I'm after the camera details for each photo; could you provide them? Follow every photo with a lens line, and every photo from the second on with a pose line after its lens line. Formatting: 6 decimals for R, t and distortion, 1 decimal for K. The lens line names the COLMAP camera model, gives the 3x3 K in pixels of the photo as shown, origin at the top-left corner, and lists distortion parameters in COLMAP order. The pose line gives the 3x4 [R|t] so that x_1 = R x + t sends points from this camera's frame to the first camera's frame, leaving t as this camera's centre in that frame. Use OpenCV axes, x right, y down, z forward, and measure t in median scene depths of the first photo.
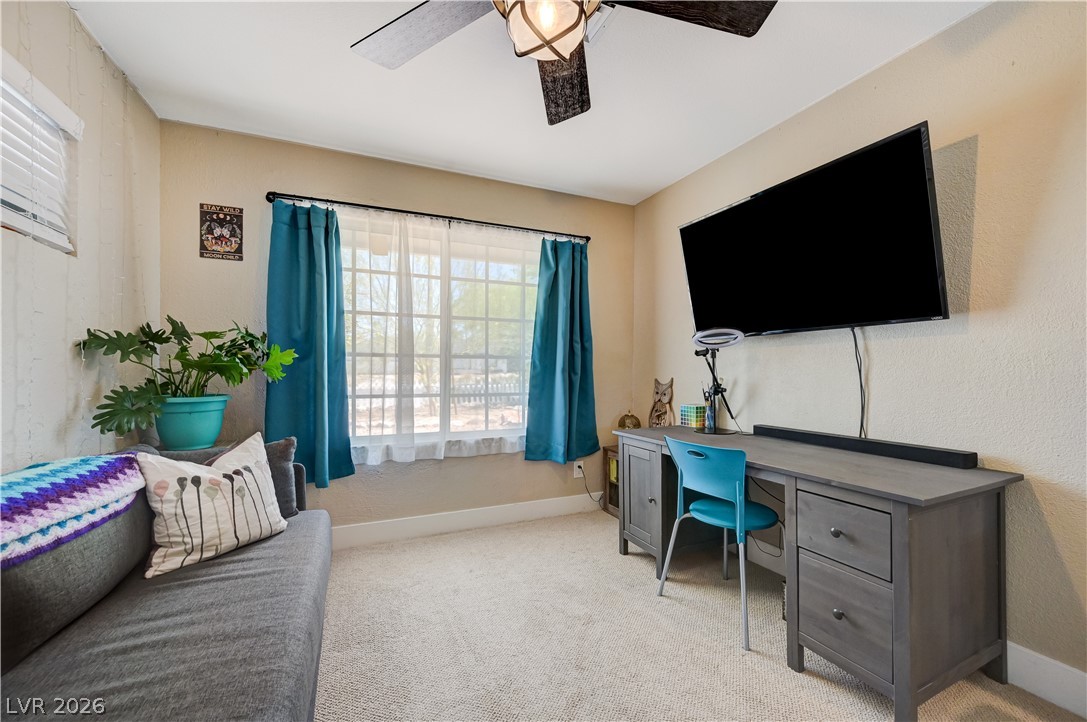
lens RADIAL K [[428.4, 0, 543.5], [0, 428.4, 377.0], [0, 0, 1]] dist [-0.000298, 0.000001]
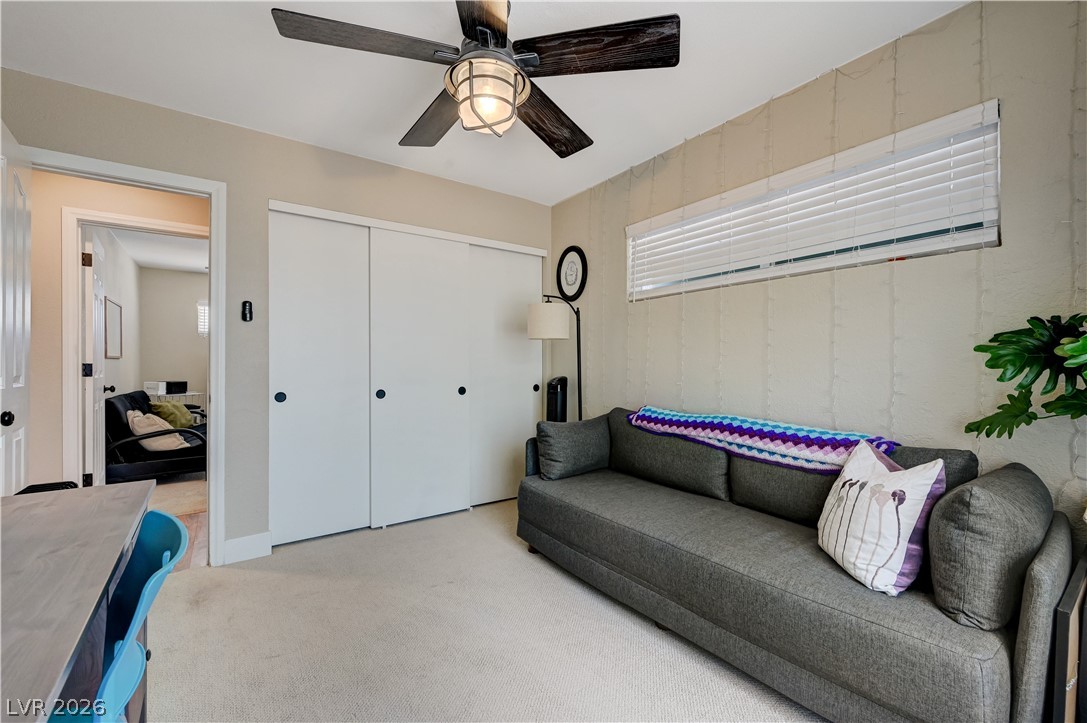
lens RADIAL K [[459.4, 0, 543.5], [0, 459.4, 361.5], [0, 0, 1]] dist [0.001045, 0.000104]
pose [[-0.978591, 0.007884, -0.205663, 0.067717], [0.004233, 0.999826, 0.018187, -0.031261], [0.205771, 0.016927, -0.978454, 1.198595]]
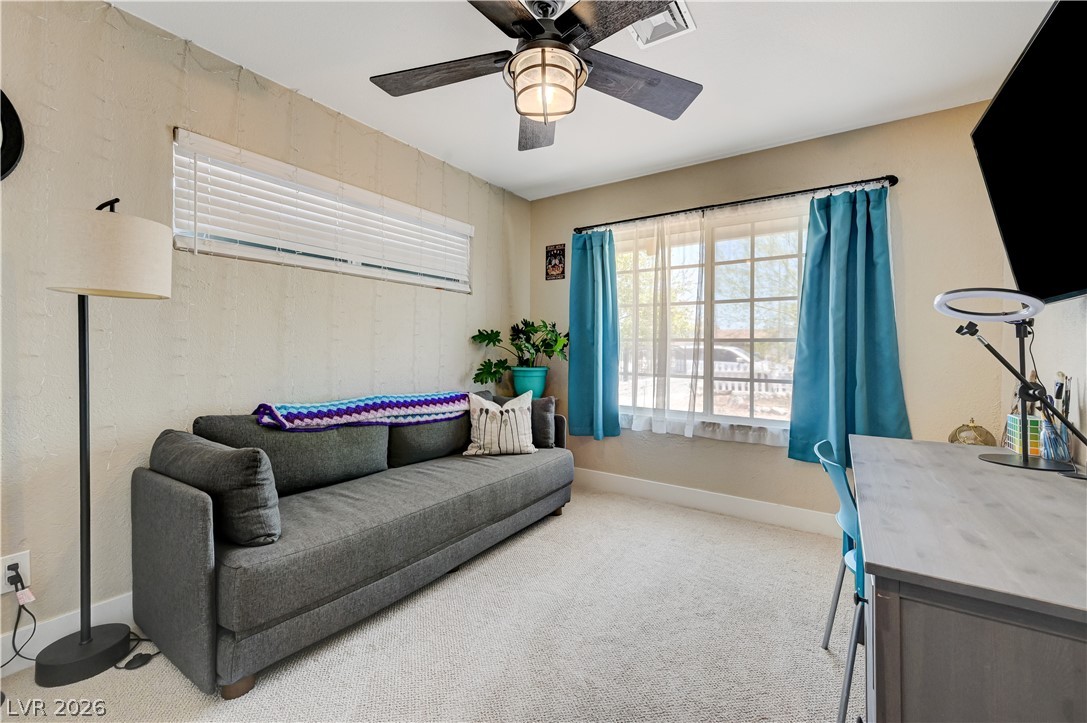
lens RADIAL K [[442.9, 0, 542.3], [0, 442.9, 357.0], [0, 0, 1]] dist [0.000335, 0.000084]
pose [[0.532285, 0.018596, -0.846361, 0.573534], [-0.024730, 0.999674, 0.006411, -0.005327], [0.846204, 0.017517, 0.532571, 0.116024]]
